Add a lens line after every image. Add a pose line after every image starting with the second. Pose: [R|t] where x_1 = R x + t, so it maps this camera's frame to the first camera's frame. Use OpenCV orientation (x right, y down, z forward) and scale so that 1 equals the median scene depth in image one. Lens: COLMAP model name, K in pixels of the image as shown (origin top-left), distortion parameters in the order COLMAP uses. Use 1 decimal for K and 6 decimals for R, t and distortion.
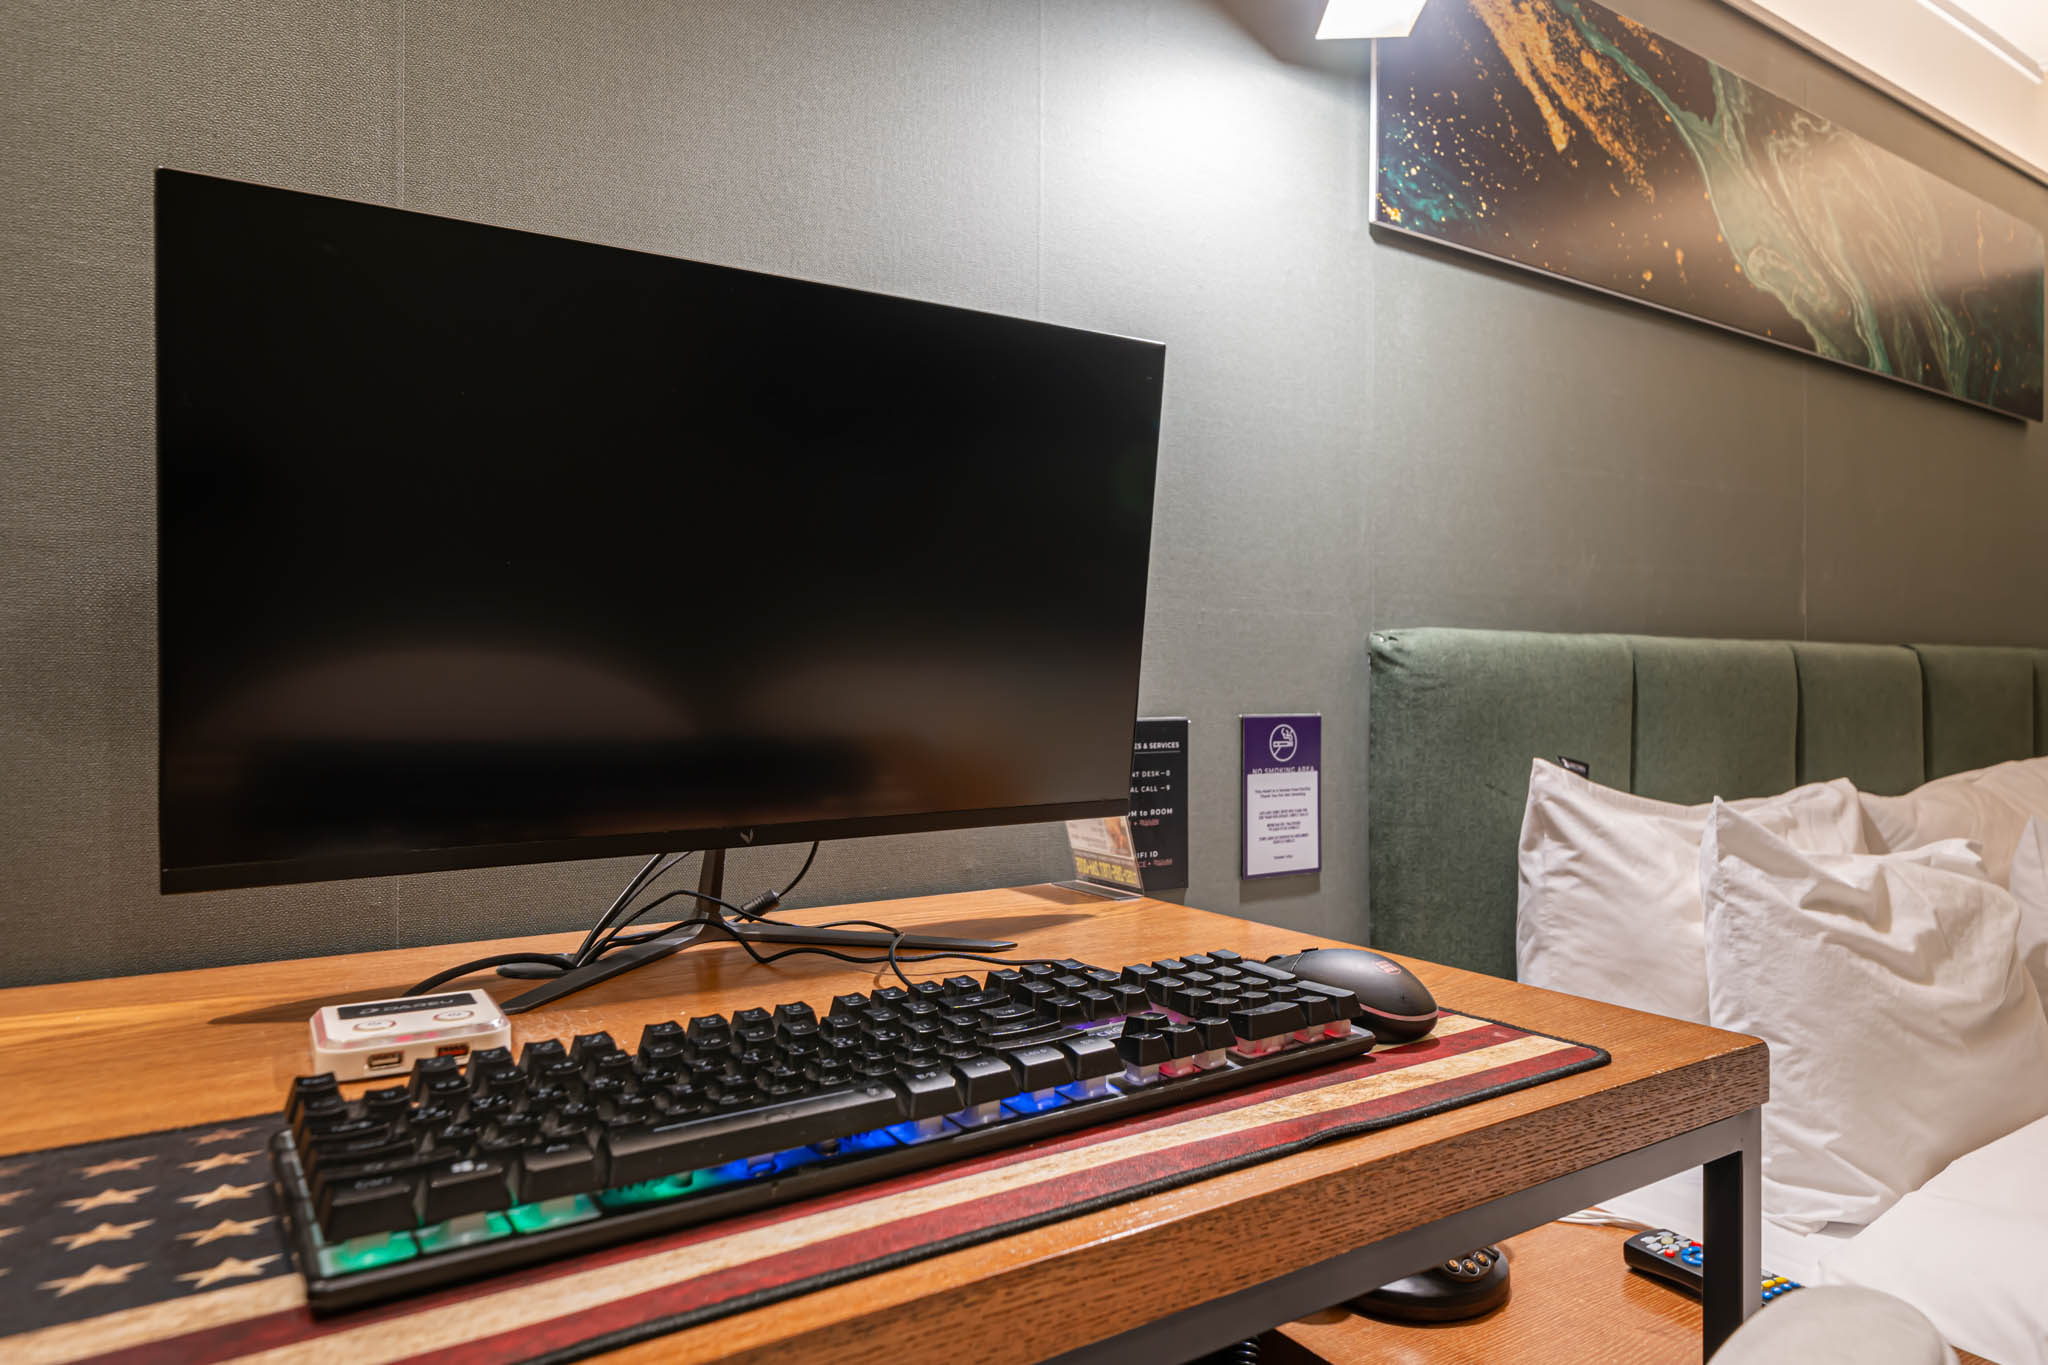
lens RADIAL K [[1205.8, 0, 979.1], [0, 1205.8, 678.2], [0, 0, 1]] dist [-0.001820, -0.000253]
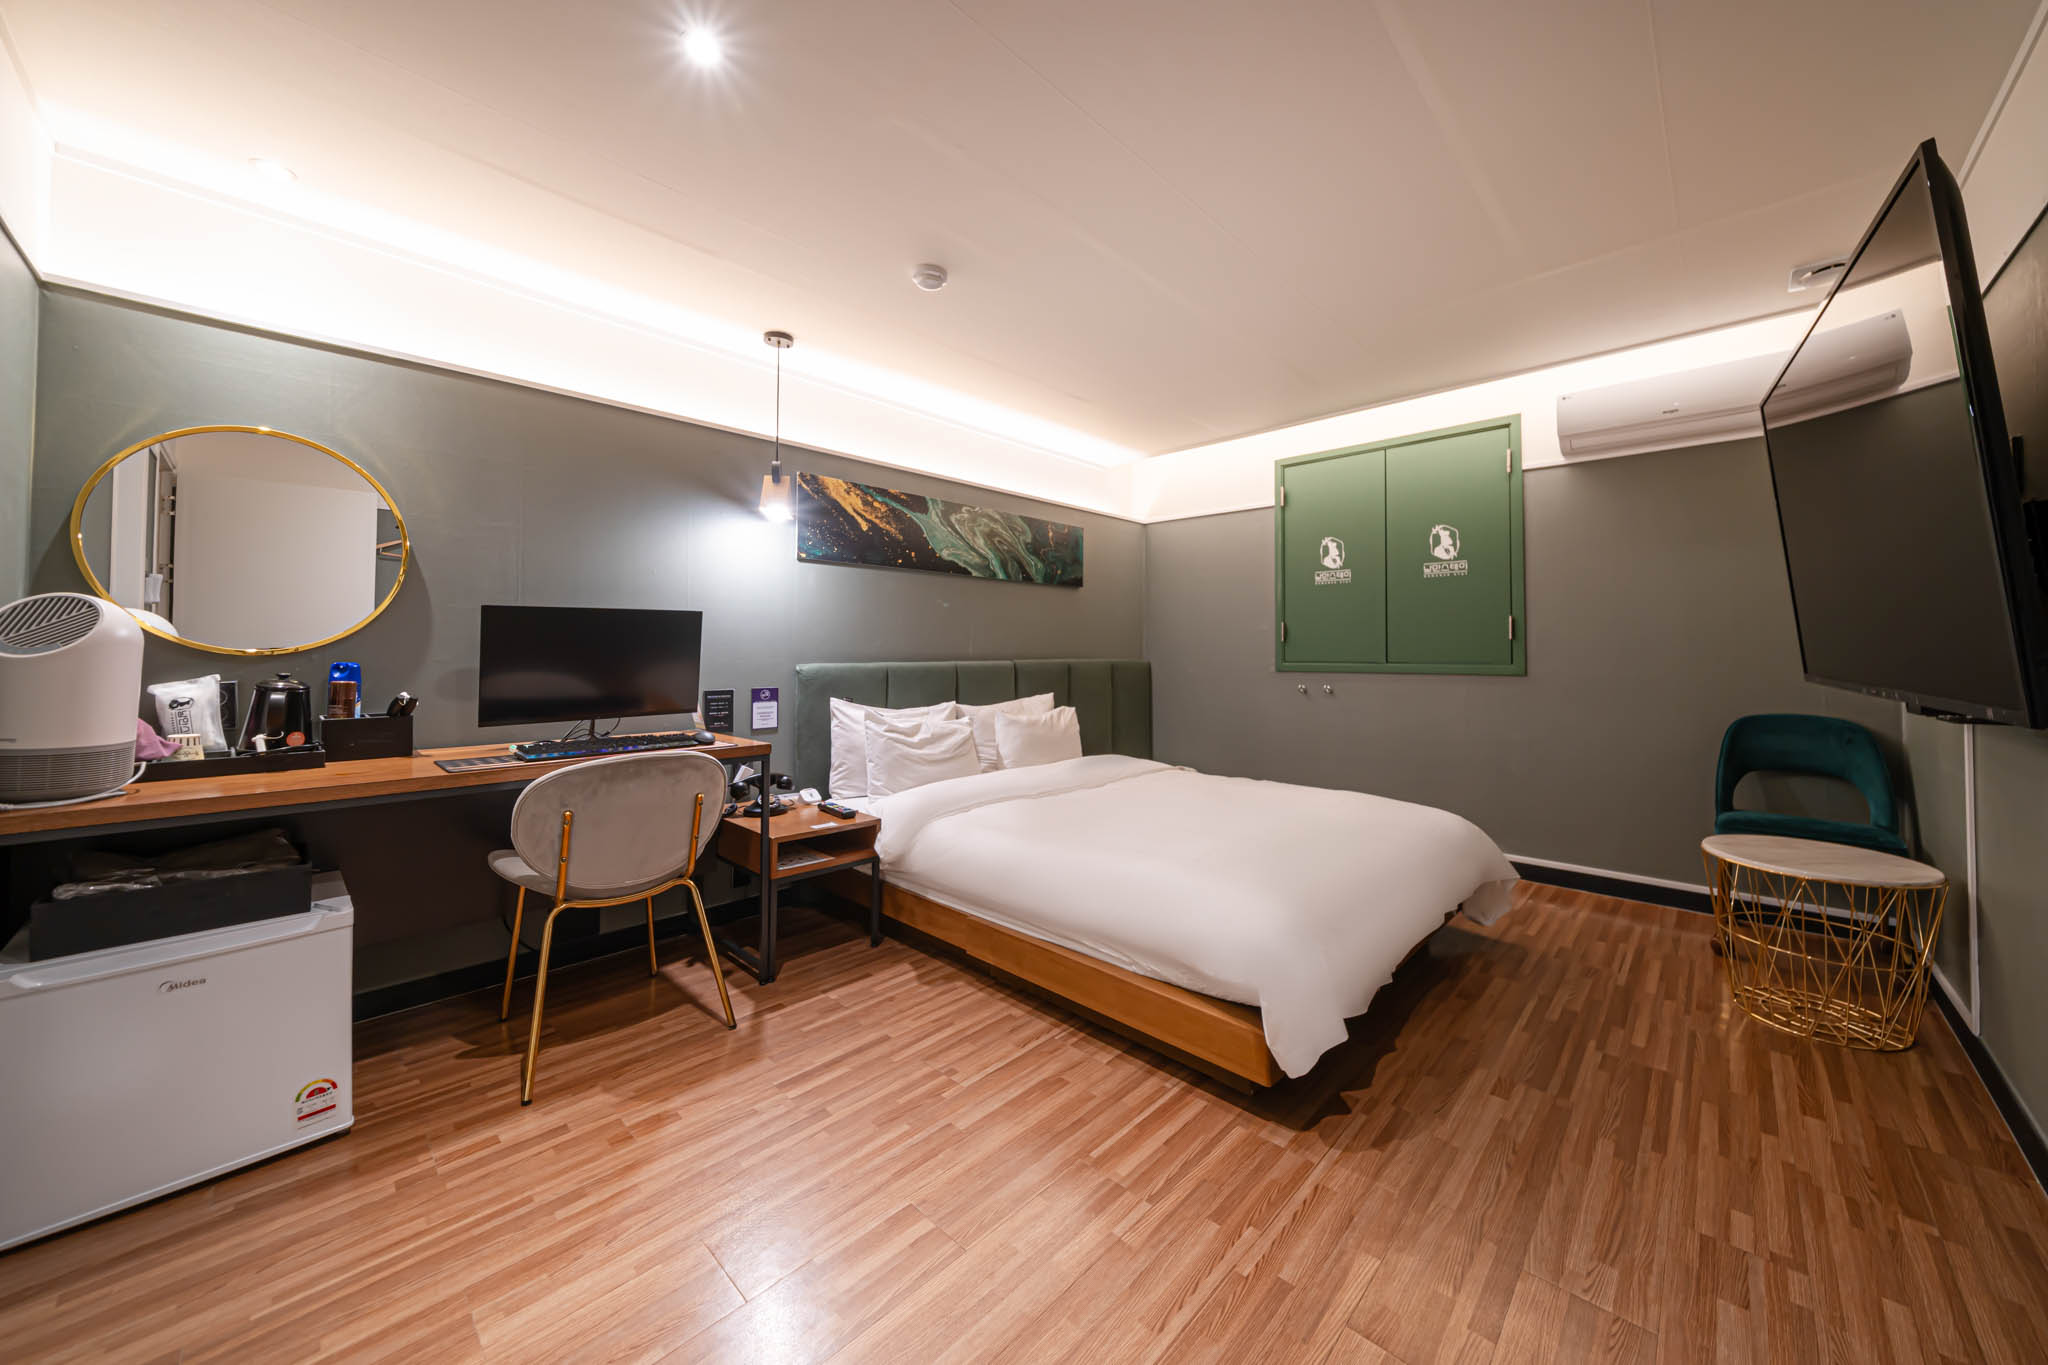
lens RADIAL K [[721.7, 0, 1025.9], [0, 721.7, 636.8], [0, 0, 1]] dist [-0.013160, 0.000282]
pose [[0.969549, 0.002294, 0.244889, 0.485648], [0.001698, 0.999869, -0.016086, -0.091725], [-0.244893, 0.016012, 0.969418, -1.423109]]
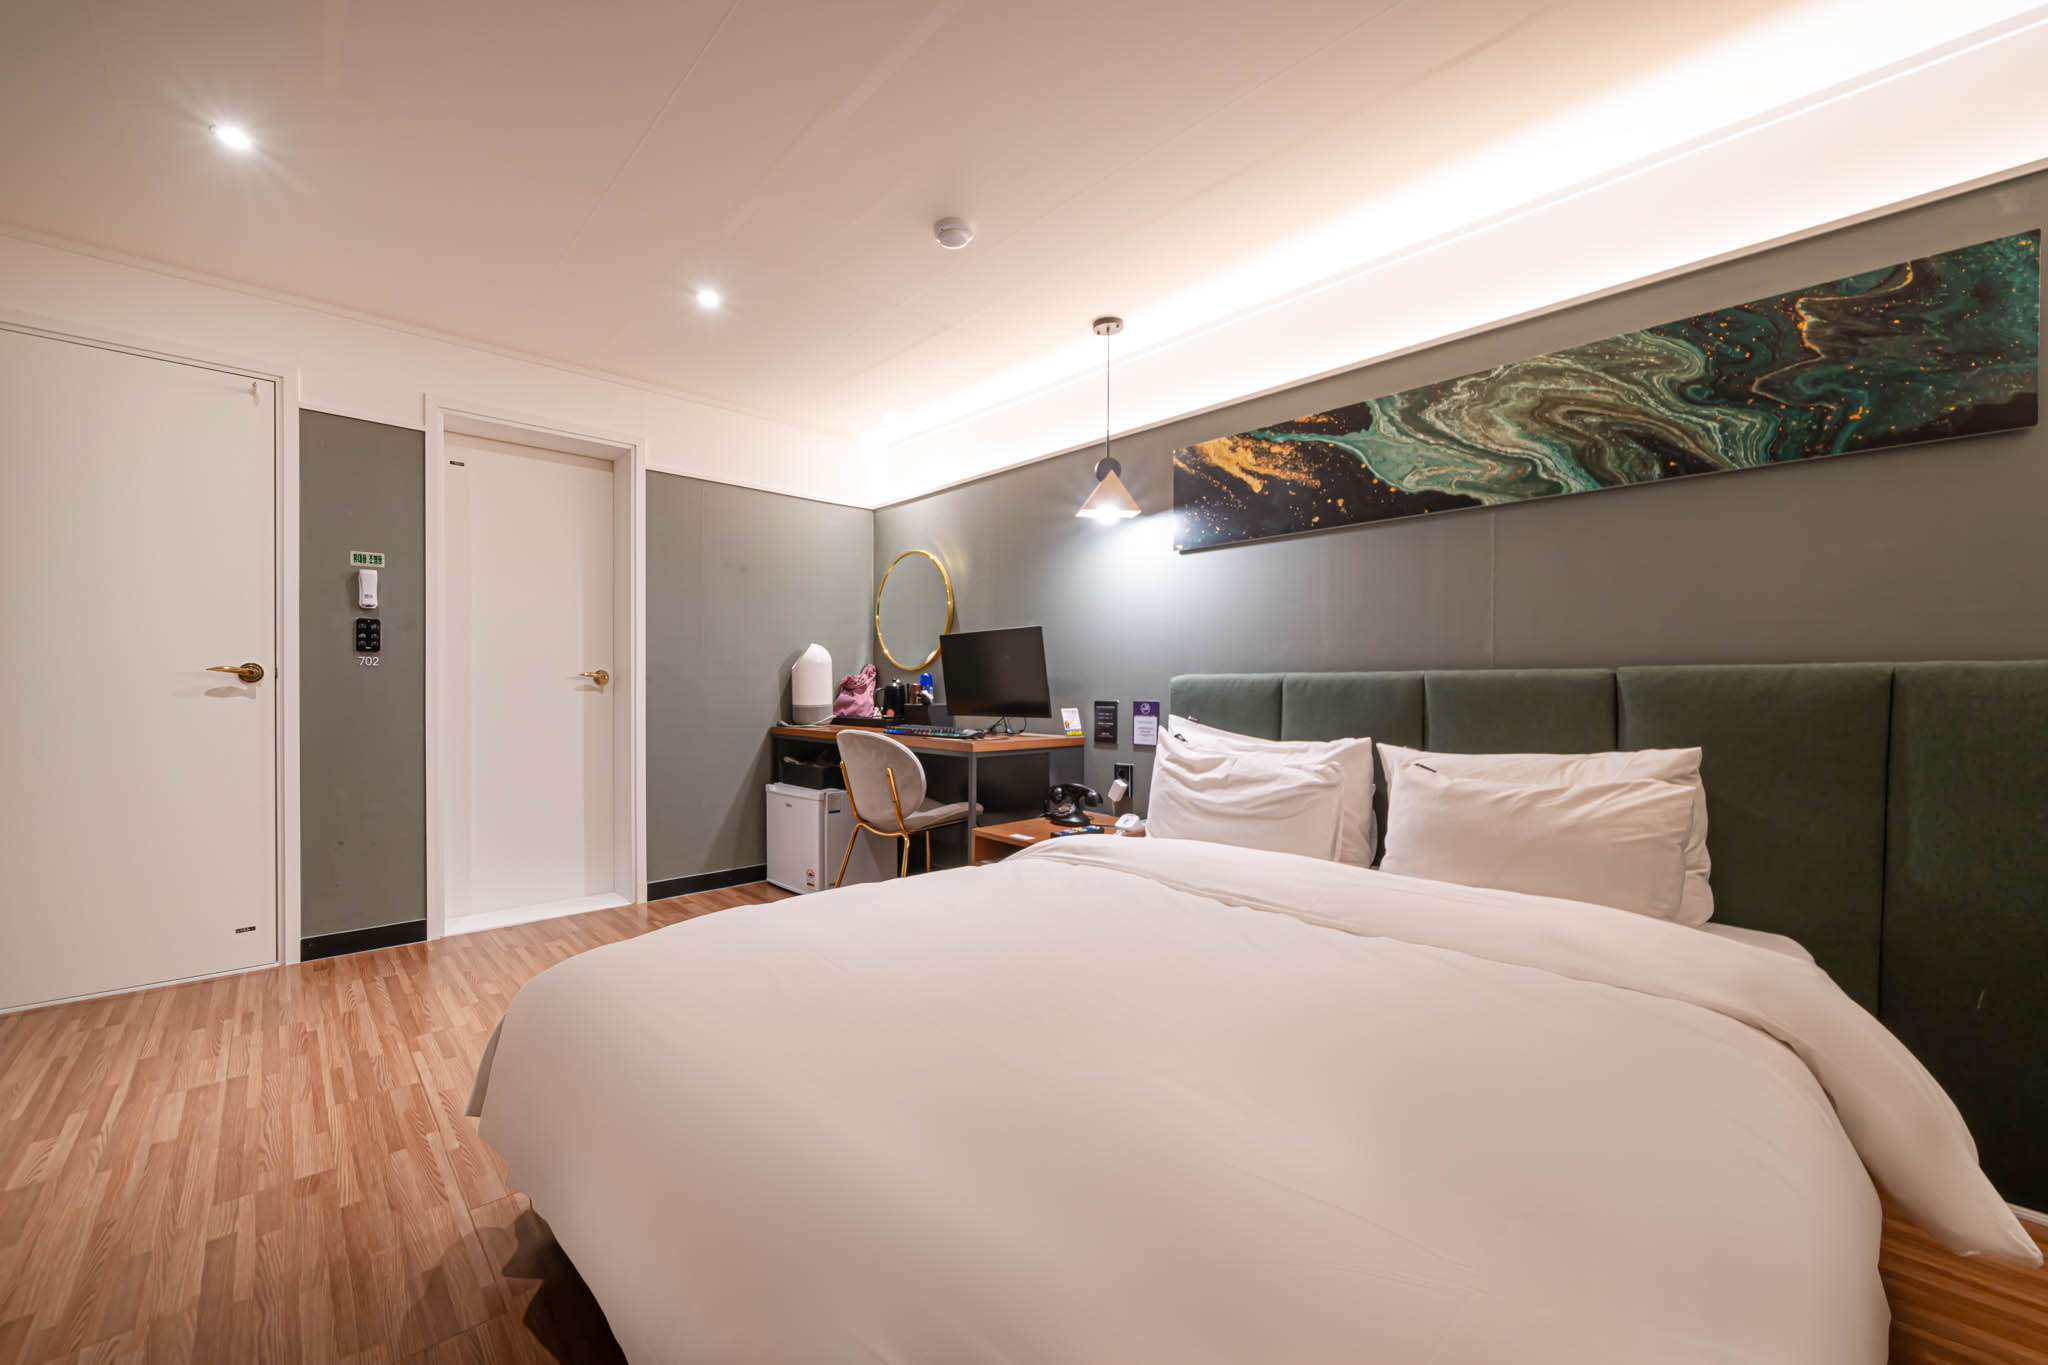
lens RADIAL K [[794.6, 0, 966.4], [0, 794.6, 690.7], [0, 0, 1]] dist [-0.001131, -0.000308]
pose [[0.164330, 0.001910, -0.986404, 2.430273], [0.003826, 0.999989, 0.002574, -0.007312], [0.986398, -0.004197, 0.164321, 0.086703]]
